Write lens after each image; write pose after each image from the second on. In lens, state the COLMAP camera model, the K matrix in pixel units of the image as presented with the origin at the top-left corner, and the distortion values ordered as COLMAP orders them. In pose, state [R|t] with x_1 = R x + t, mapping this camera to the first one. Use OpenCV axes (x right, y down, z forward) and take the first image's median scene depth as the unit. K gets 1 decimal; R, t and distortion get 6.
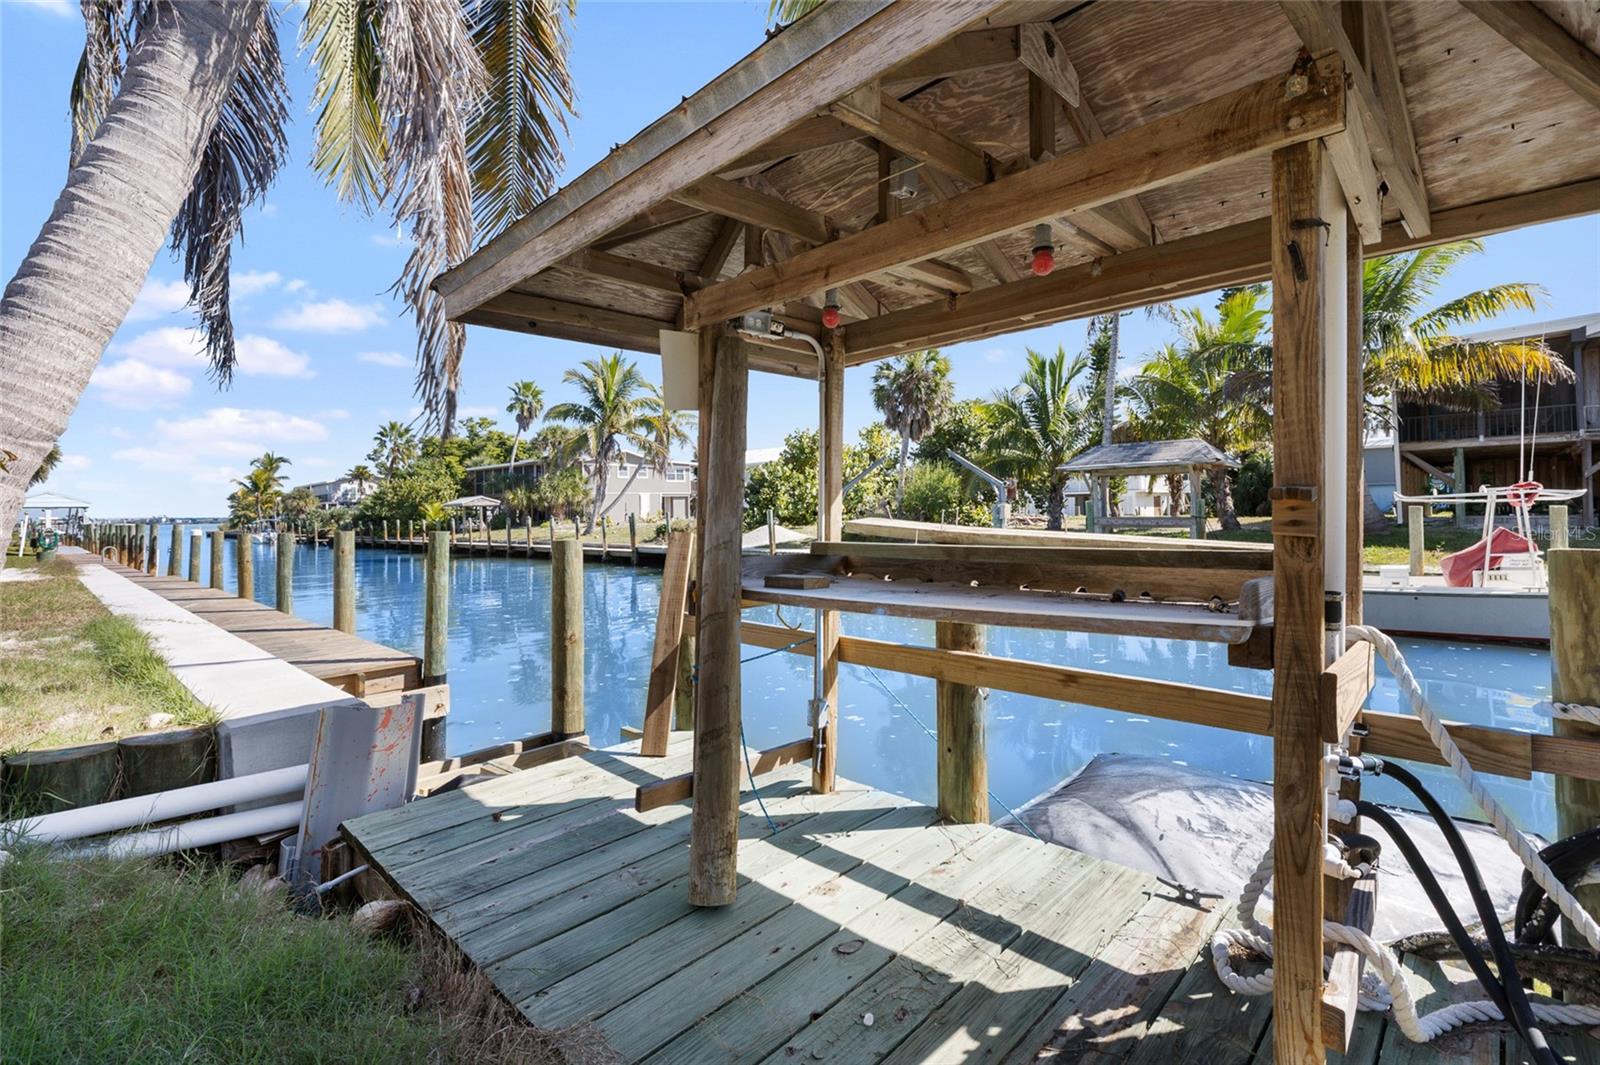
lens RADIAL K [[727.3, 0, 797.1], [0, 727.3, 527.3], [0, 0, 1]] dist [-0.003645, 0.001120]
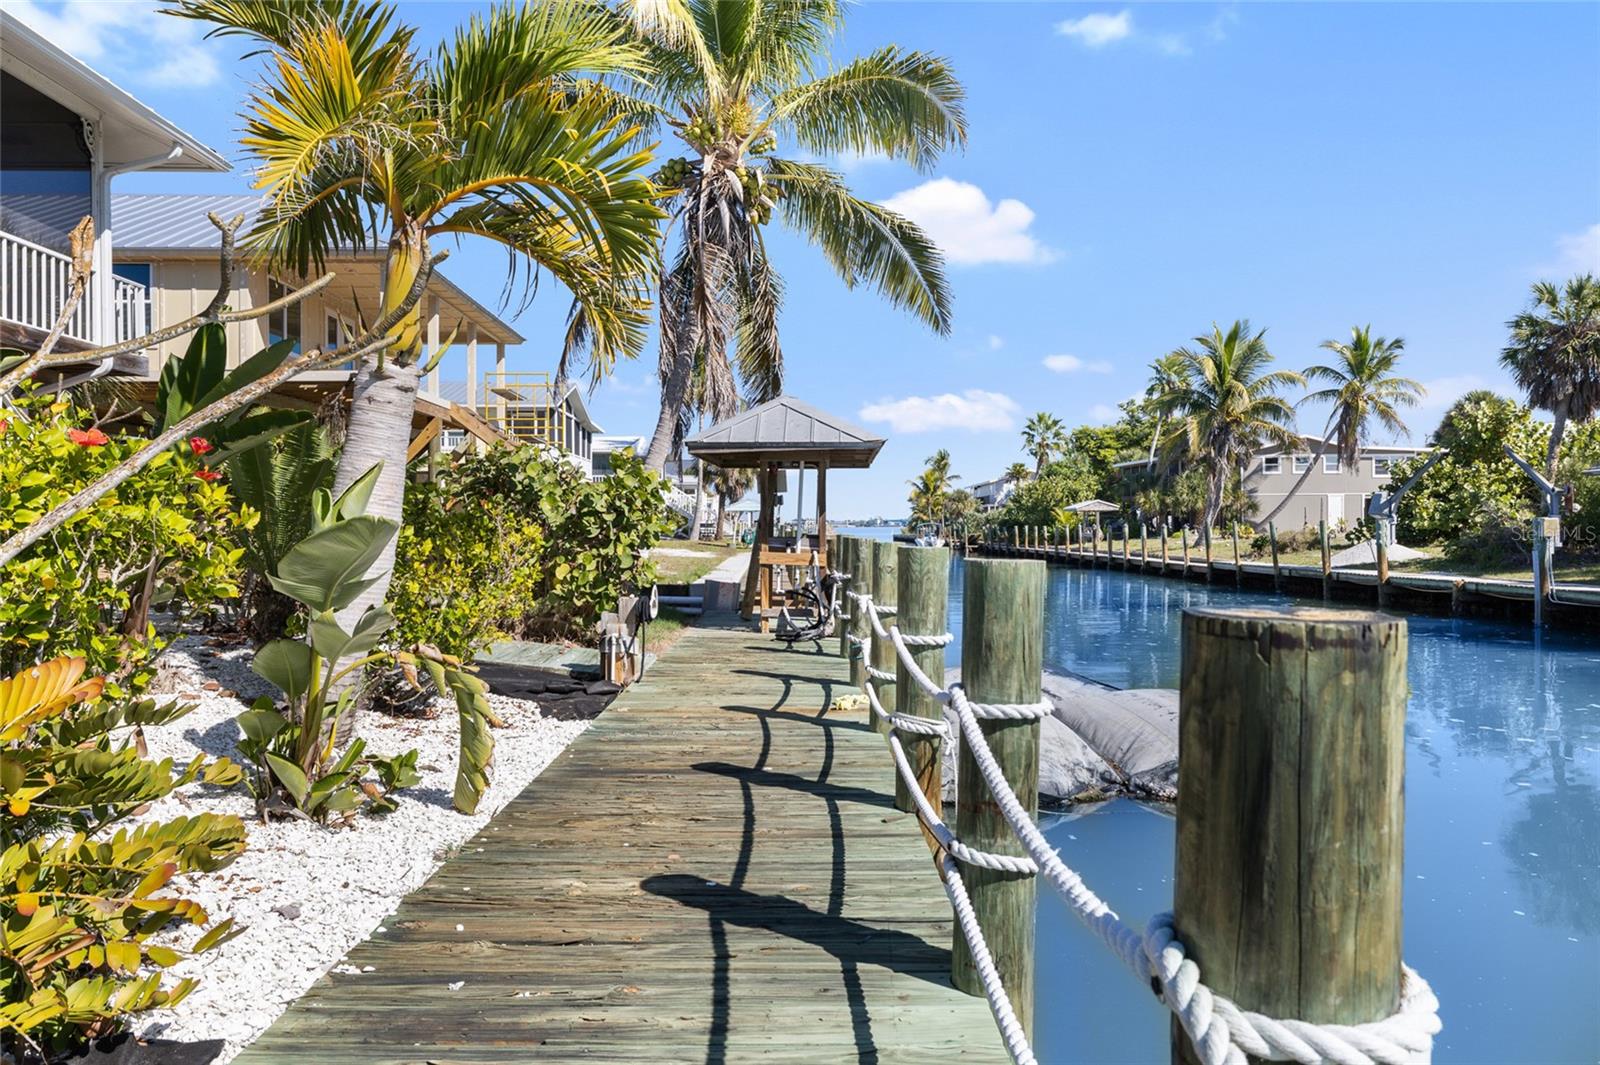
lens RADIAL K [[1760.8, 0, 800.0], [0, 1760.8, 532.5], [0, 0, 1]] dist [-0.002840, 0.000455]
pose [[0.652811, 0.017305, -0.757323, 0.857949], [-0.023743, 0.999715, 0.002378, -0.000217], [0.757148, 0.016429, 0.653036, -0.595436]]
